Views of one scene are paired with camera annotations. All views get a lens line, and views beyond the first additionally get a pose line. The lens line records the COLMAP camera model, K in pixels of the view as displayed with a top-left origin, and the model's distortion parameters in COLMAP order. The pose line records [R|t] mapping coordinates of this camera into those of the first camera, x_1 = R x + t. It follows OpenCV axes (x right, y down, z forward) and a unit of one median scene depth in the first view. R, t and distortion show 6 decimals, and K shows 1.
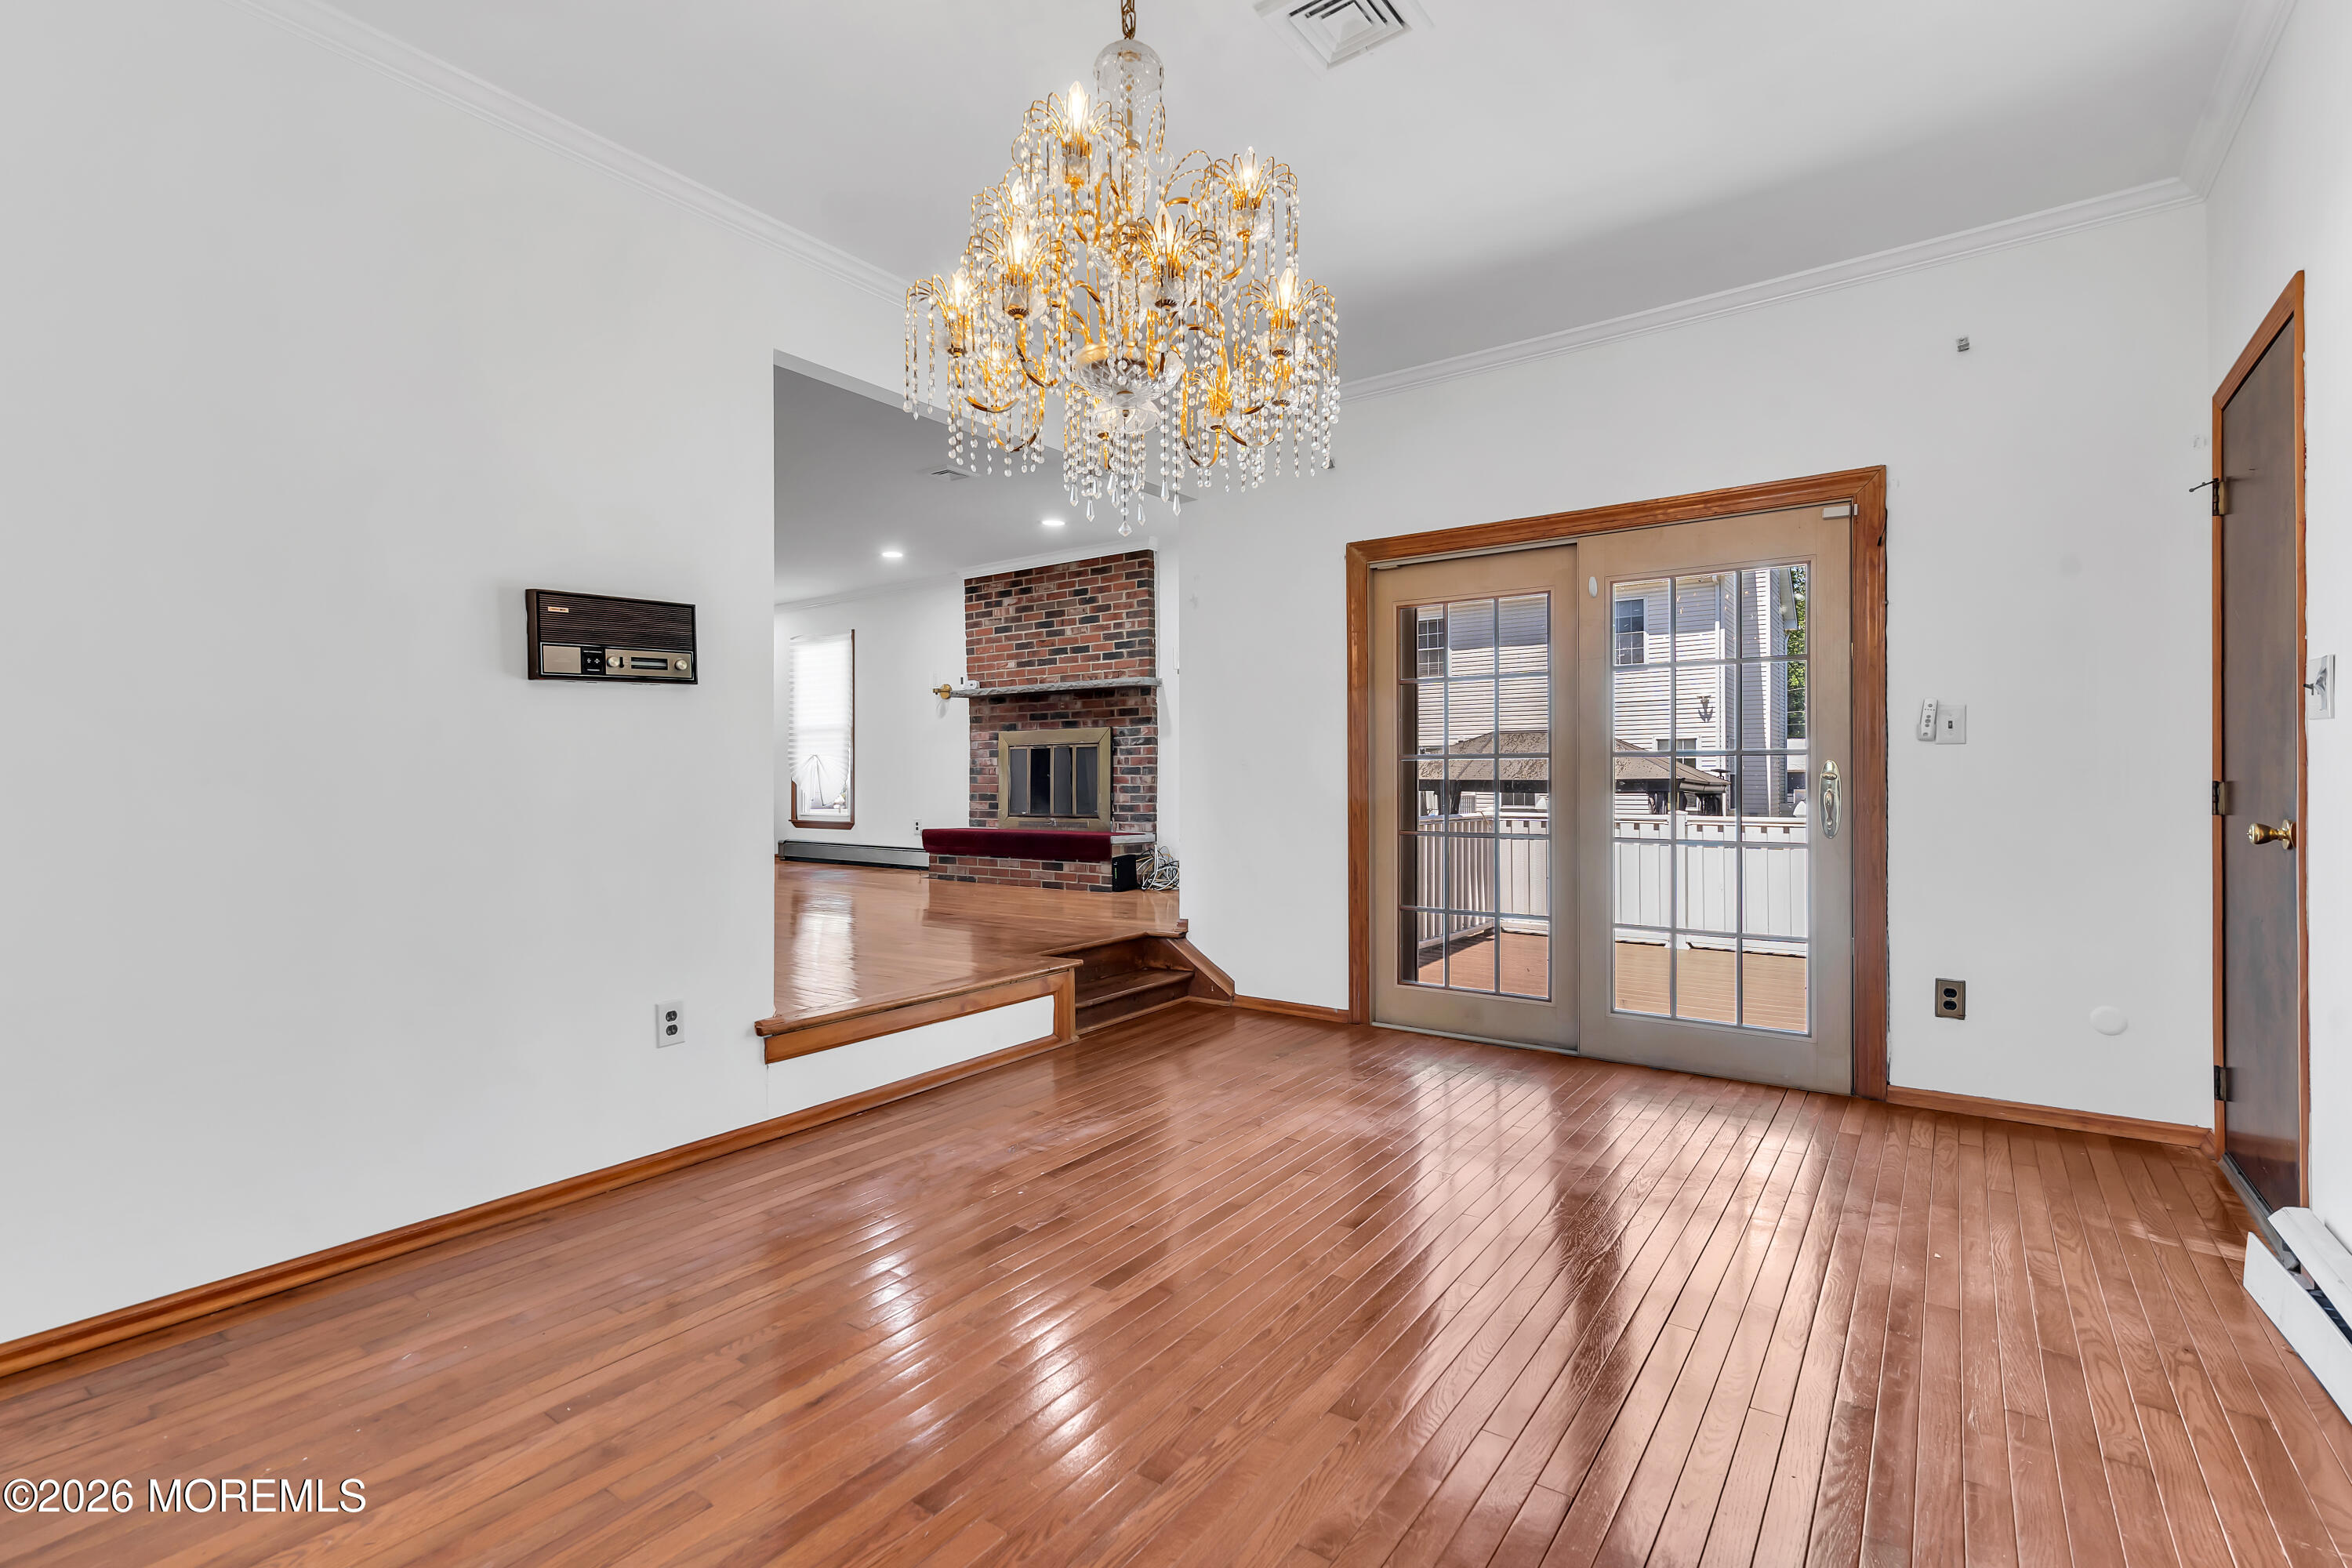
lens RADIAL K [[1059.0, 0, 1176.0], [0, 1059.0, 784.0], [0, 0, 1]] dist [0.000494, 0.000099]
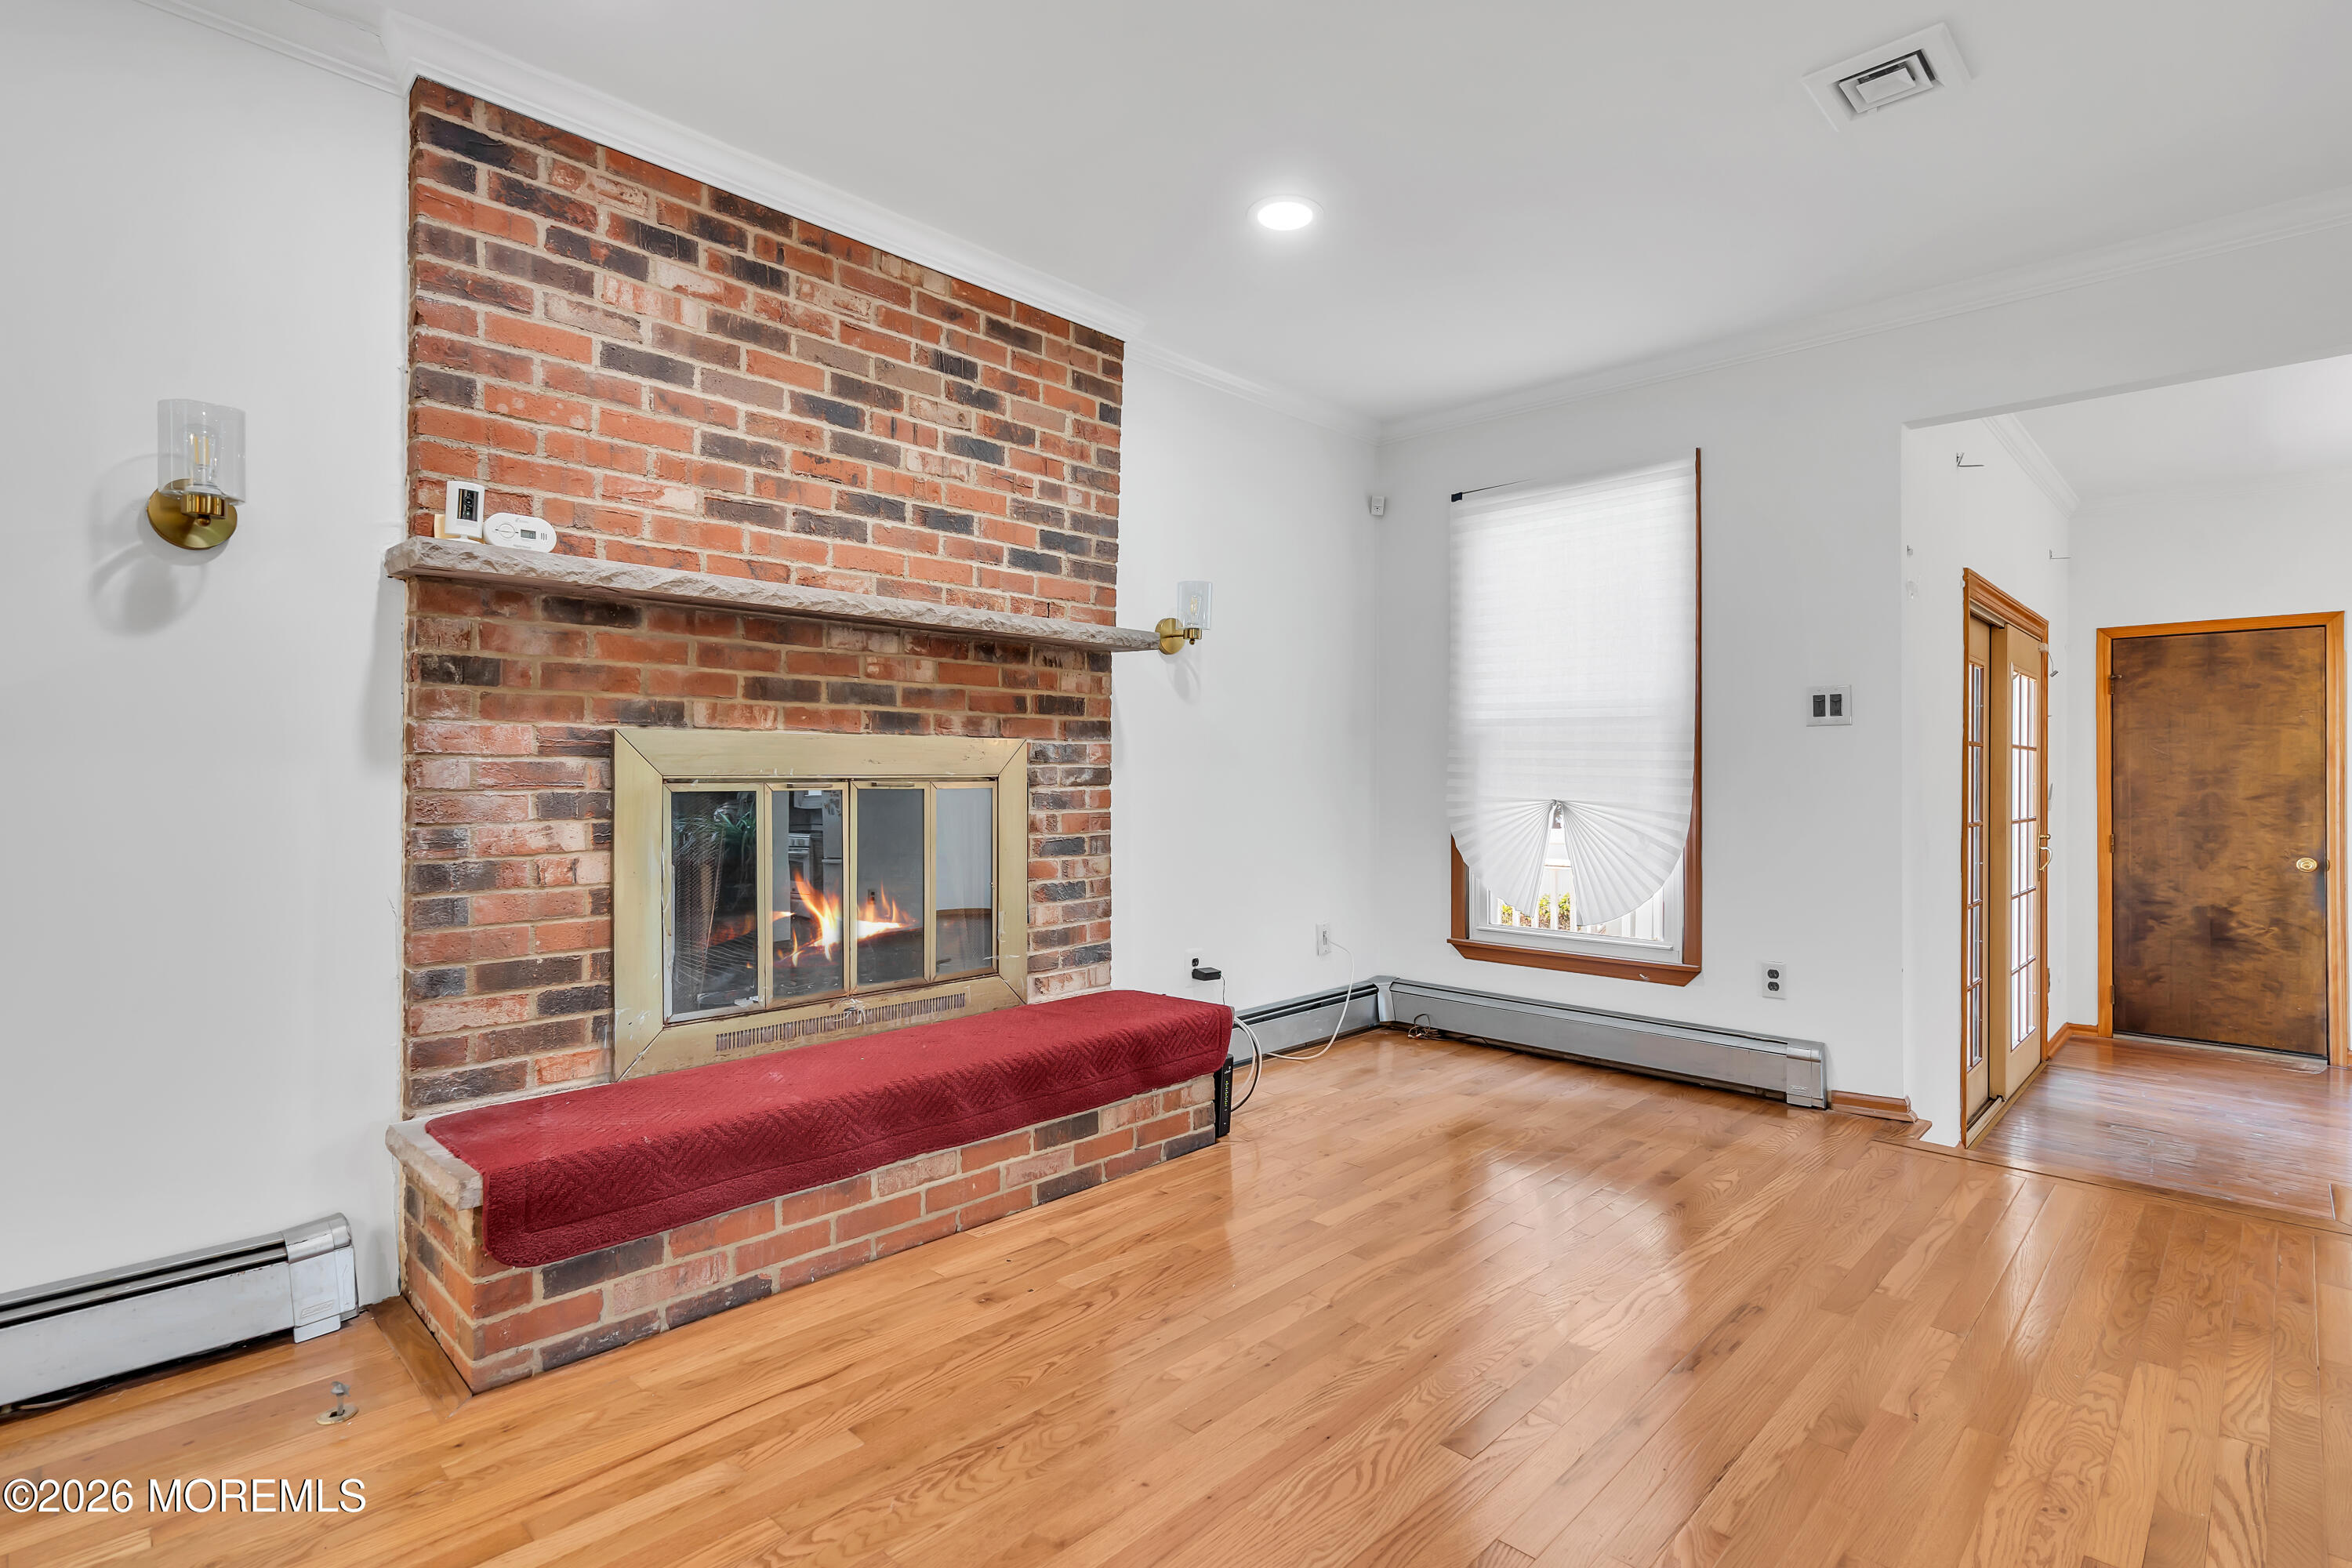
lens RADIAL K [[1137.6, 0, 1178.4], [0, 1137.6, 768.6], [0, 0, 1]] dist [0.000239, 0.000390]
pose [[0.143354, 0.008254, 0.989637, -0.464539], [0.001522, 0.999962, -0.008560, -0.038150], [-0.989670, 0.002733, 0.143336, 0.863341]]
